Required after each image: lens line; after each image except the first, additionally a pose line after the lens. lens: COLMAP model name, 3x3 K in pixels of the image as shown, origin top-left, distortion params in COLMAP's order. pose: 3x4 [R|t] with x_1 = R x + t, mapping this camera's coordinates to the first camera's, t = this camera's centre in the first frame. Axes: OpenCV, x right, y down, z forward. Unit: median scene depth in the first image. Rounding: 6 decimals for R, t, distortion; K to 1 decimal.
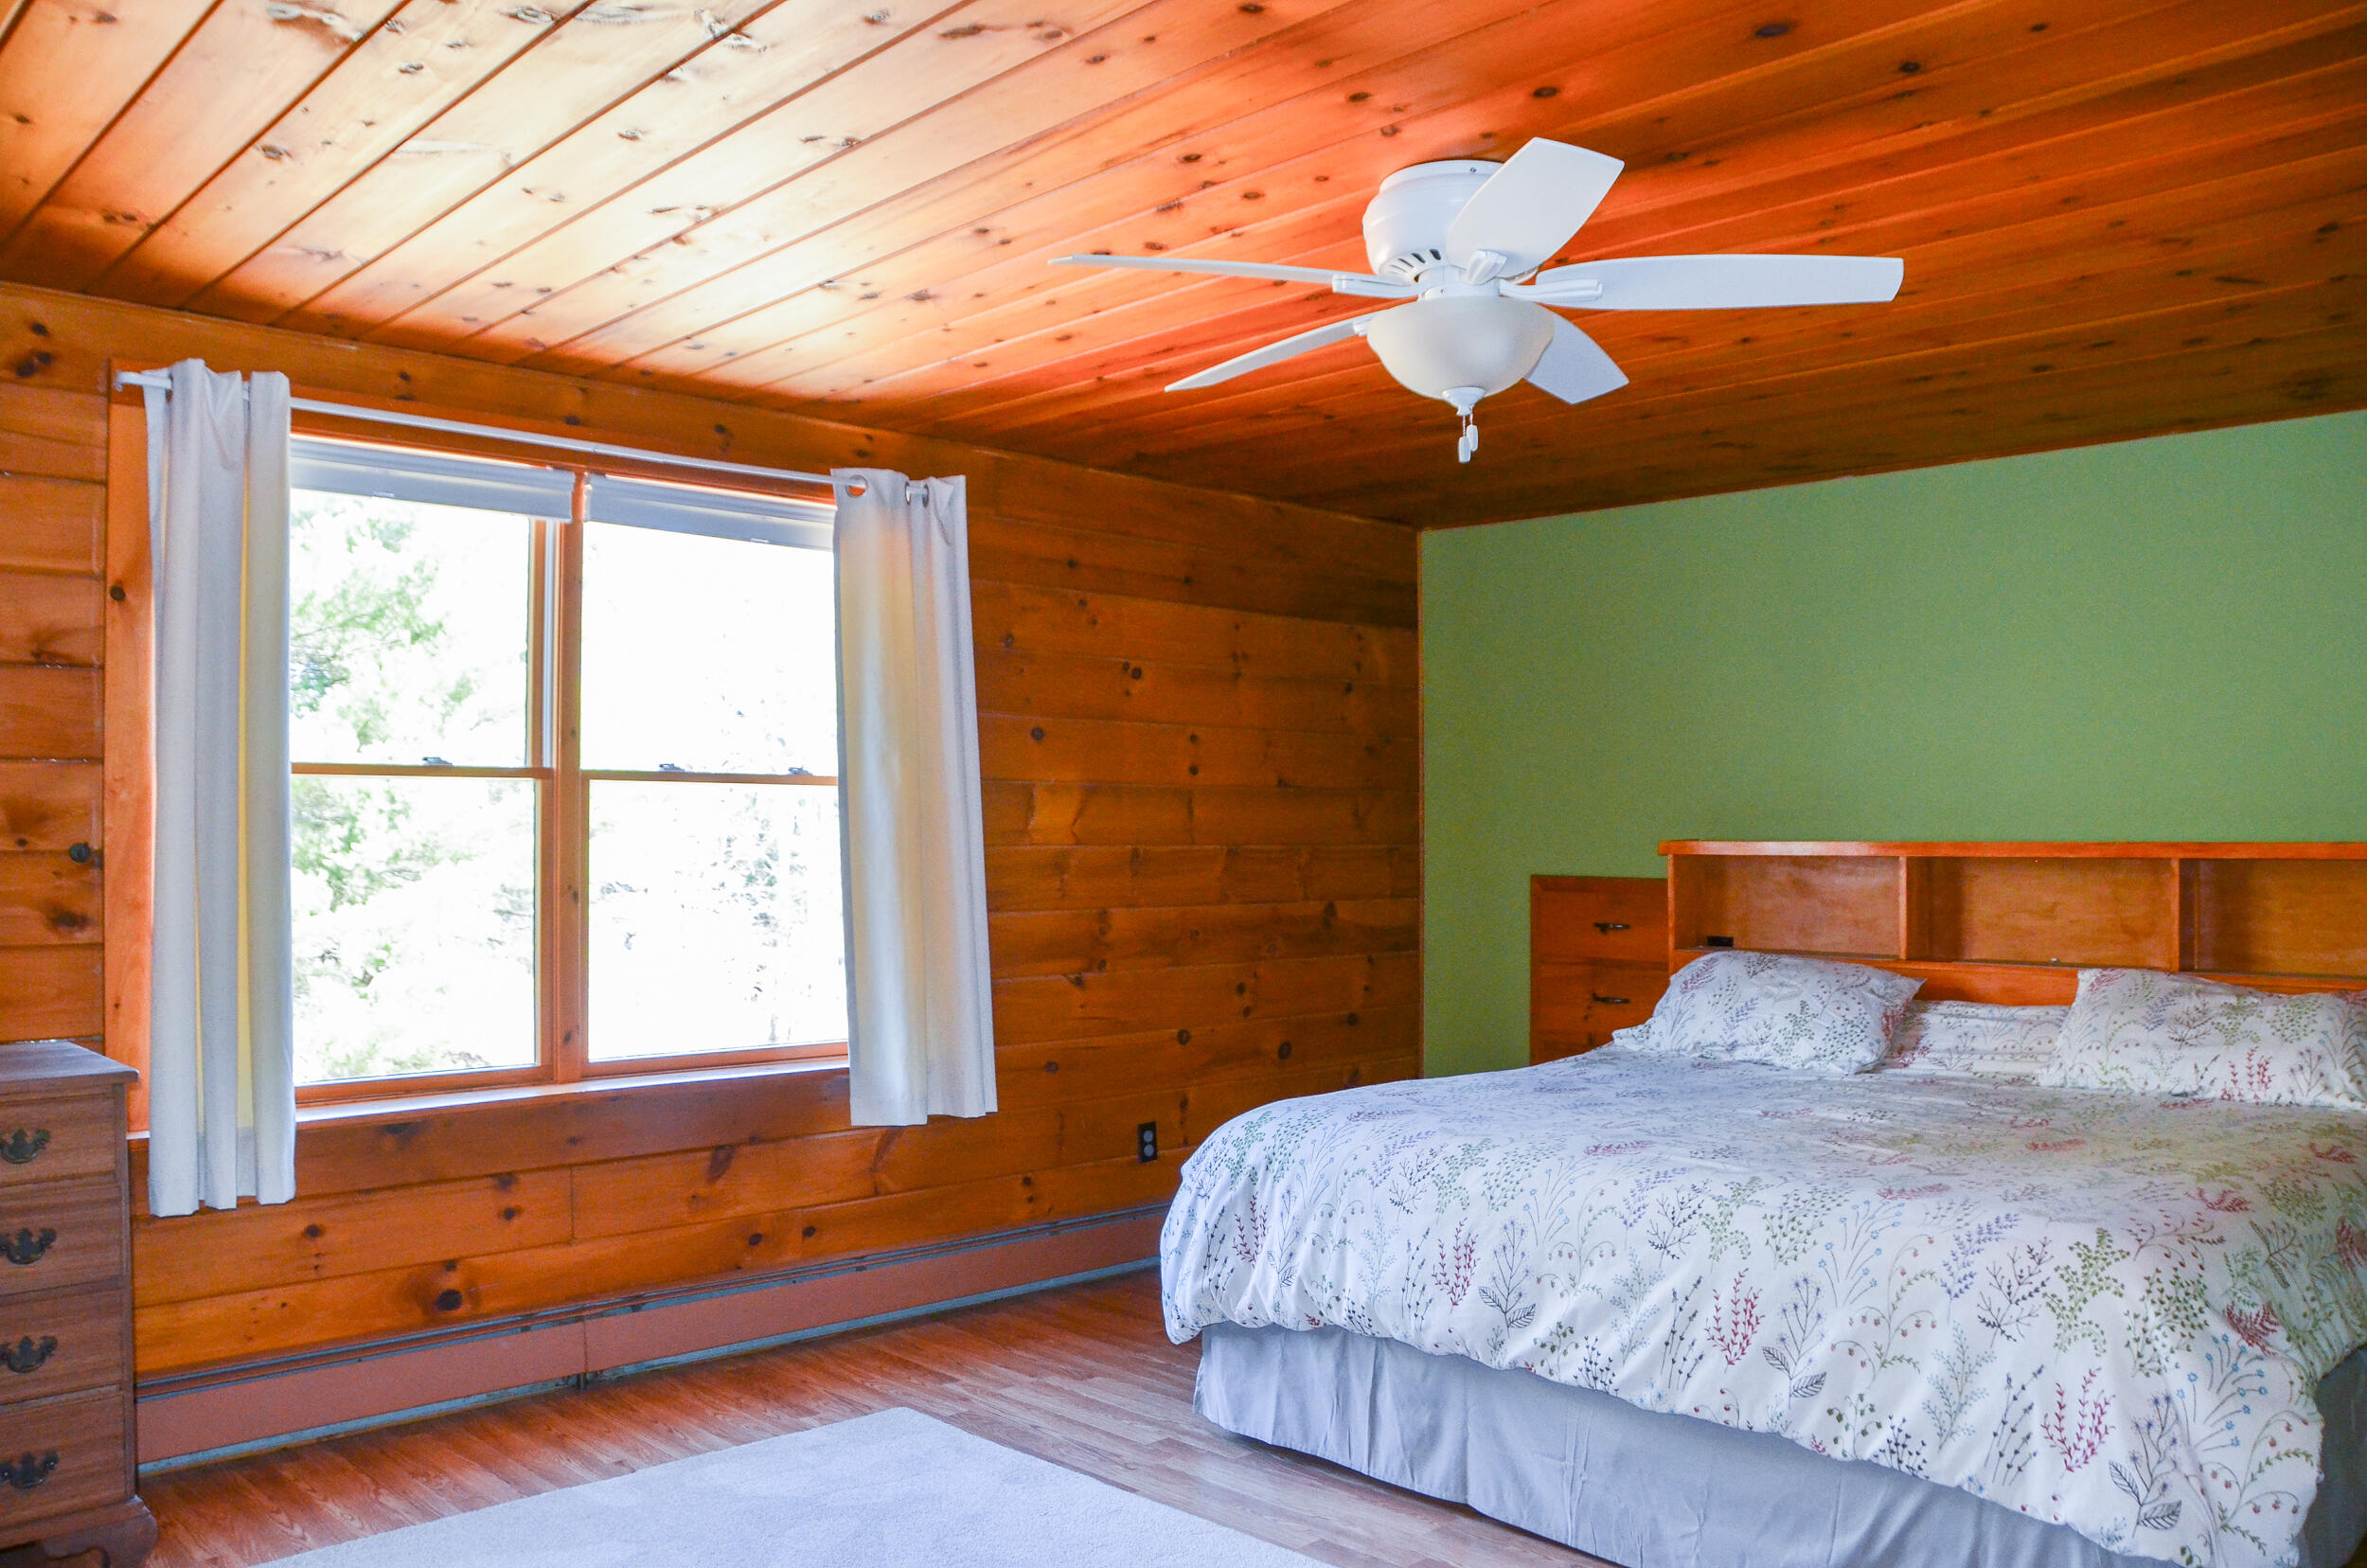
lens RADIAL K [[1849.7, 0, 1184.5], [0, 1849.7, 791.8], [0, 0, 1]] dist [-0.154394, 0.100863]
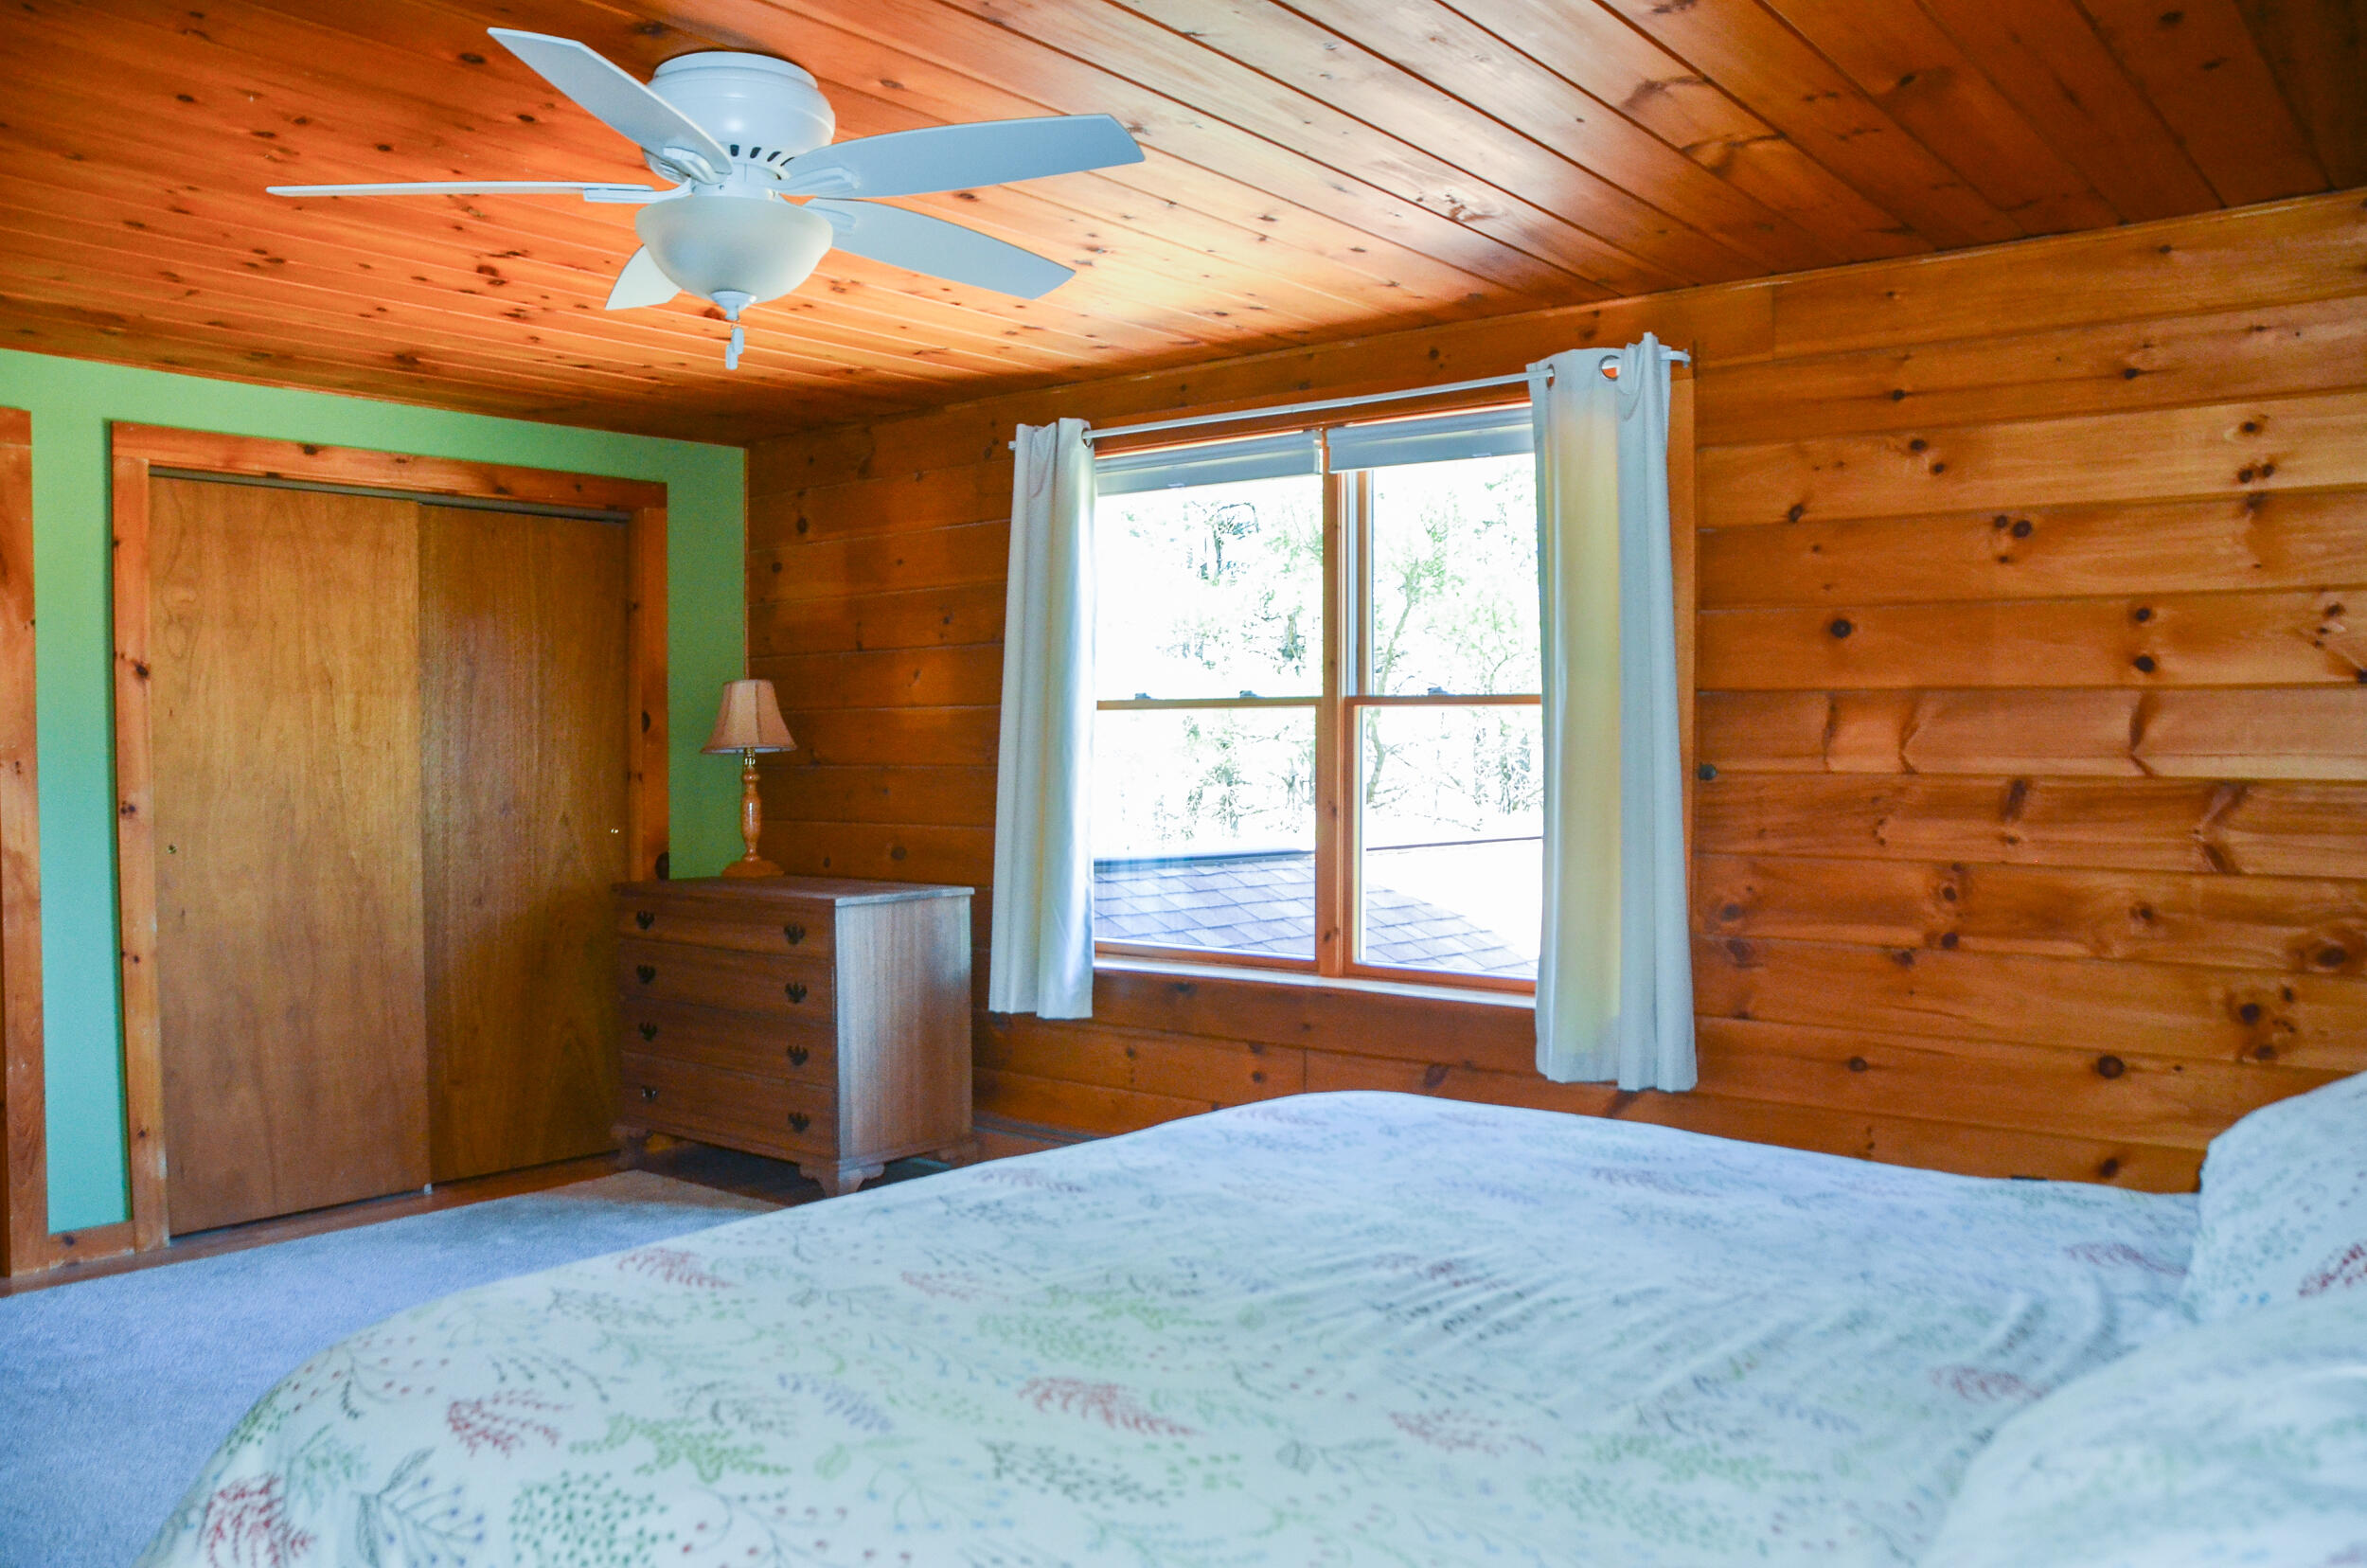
lens RADIAL K [[1849.7, 0, 1183.9], [0, 1849.7, 779.3], [0, 0, 1]] dist [-0.154394, 0.100863]
pose [[0.121470, 0.017383, -0.992443, 0.768650], [0.017044, 0.999663, 0.019596, 0.014491], [0.992449, -0.019295, 0.121133, 0.768025]]
